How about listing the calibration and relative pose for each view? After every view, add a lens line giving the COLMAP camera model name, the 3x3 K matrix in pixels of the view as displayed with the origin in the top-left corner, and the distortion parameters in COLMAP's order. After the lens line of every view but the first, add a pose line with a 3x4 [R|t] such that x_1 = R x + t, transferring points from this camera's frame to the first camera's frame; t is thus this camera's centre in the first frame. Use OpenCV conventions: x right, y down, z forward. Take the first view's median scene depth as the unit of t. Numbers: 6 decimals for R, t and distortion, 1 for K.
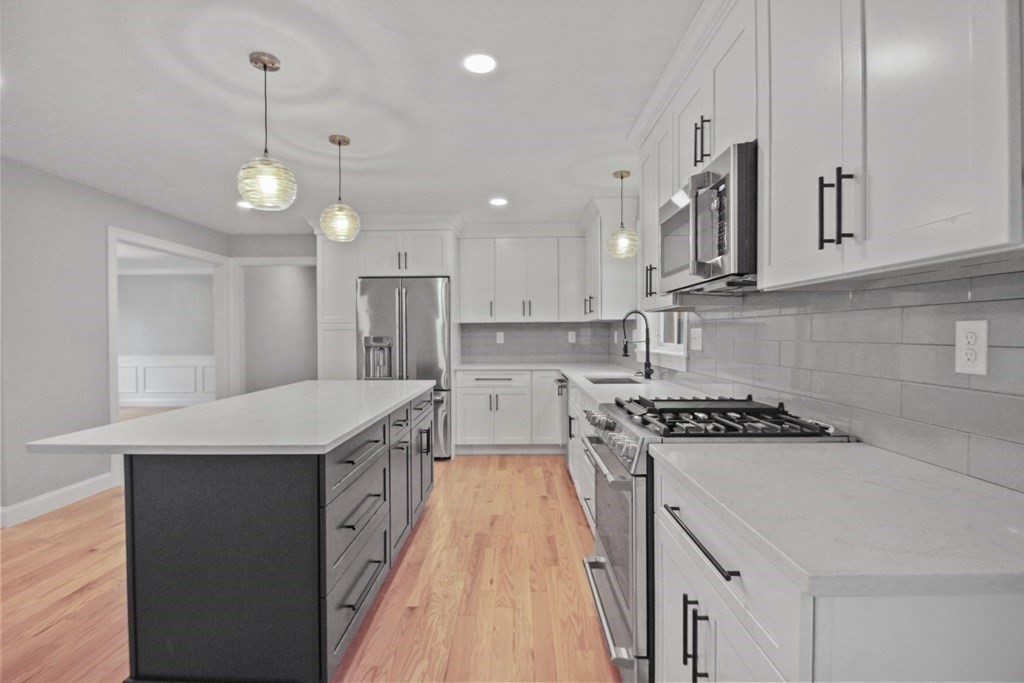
lens RADIAL K [[474.9, 0, 508.1], [0, 474.9, 340.0], [0, 0, 1]] dist [-0.002040, -0.000299]
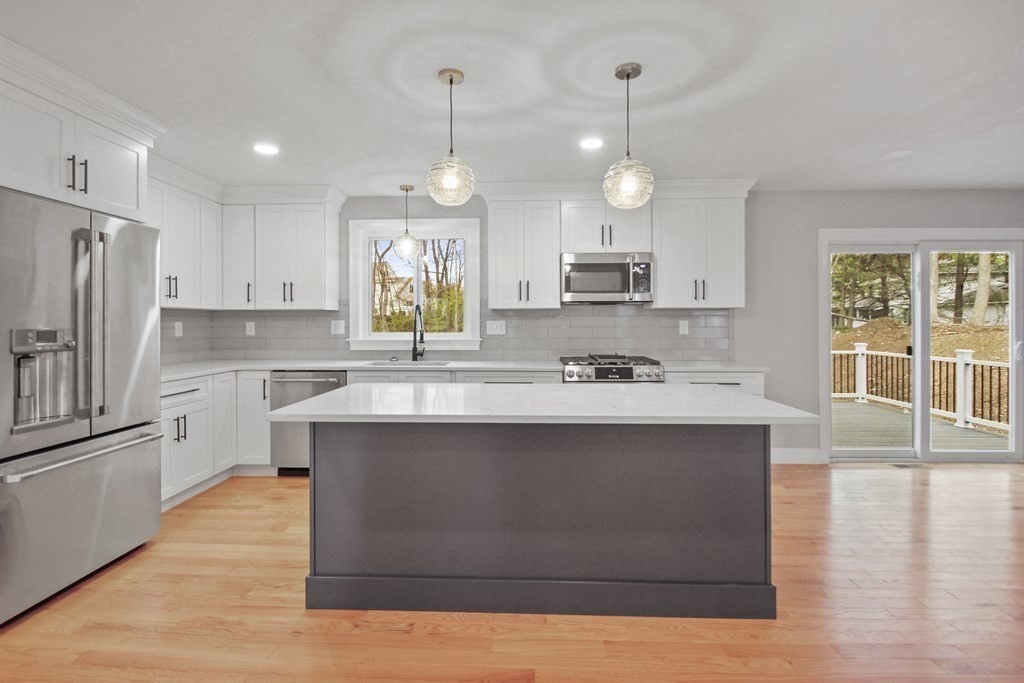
lens RADIAL K [[480.9, 0, 512.1], [0, 480.9, 327.8], [0, 0, 1]] dist [0.000161, -0.000600]
pose [[0.031800, -0.004367, 0.999485, -0.931259], [0.015024, 0.999880, 0.003891, -0.005295], [-0.999381, 0.014893, 0.031861, 0.712235]]
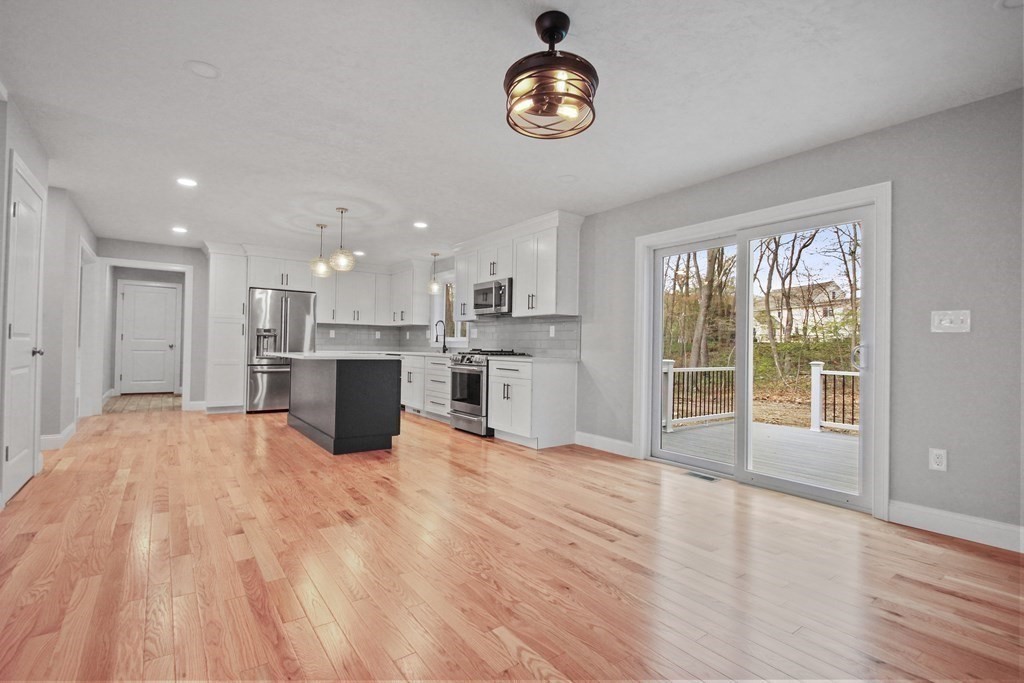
lens RADIAL K [[474.9, 0, 508.1], [0, 474.9, 340.0], [0, 0, 1]] dist [-0.002040, -0.000299]
pose [[0.799477, 0.026468, 0.600113, -0.730757], [-0.011864, 0.999530, -0.028278, 0.078453], [-0.600579, 0.015488, 0.799415, -0.830653]]
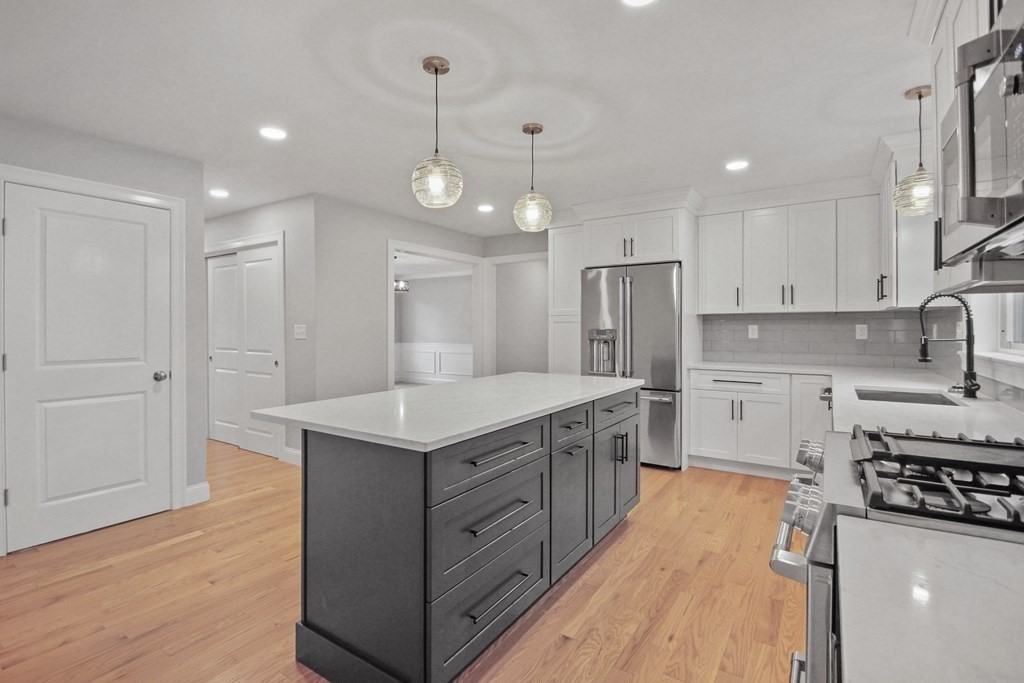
lens RADIAL K [[480.9, 0, 512.1], [0, 480.9, 327.8], [0, 0, 1]] dist [0.000161, -0.000600]
pose [[0.845358, 0.005841, -0.534168, 0.115737], [-0.011133, 0.999916, -0.006684, -0.002188], [0.534084, 0.011598, 0.845352, 0.115661]]
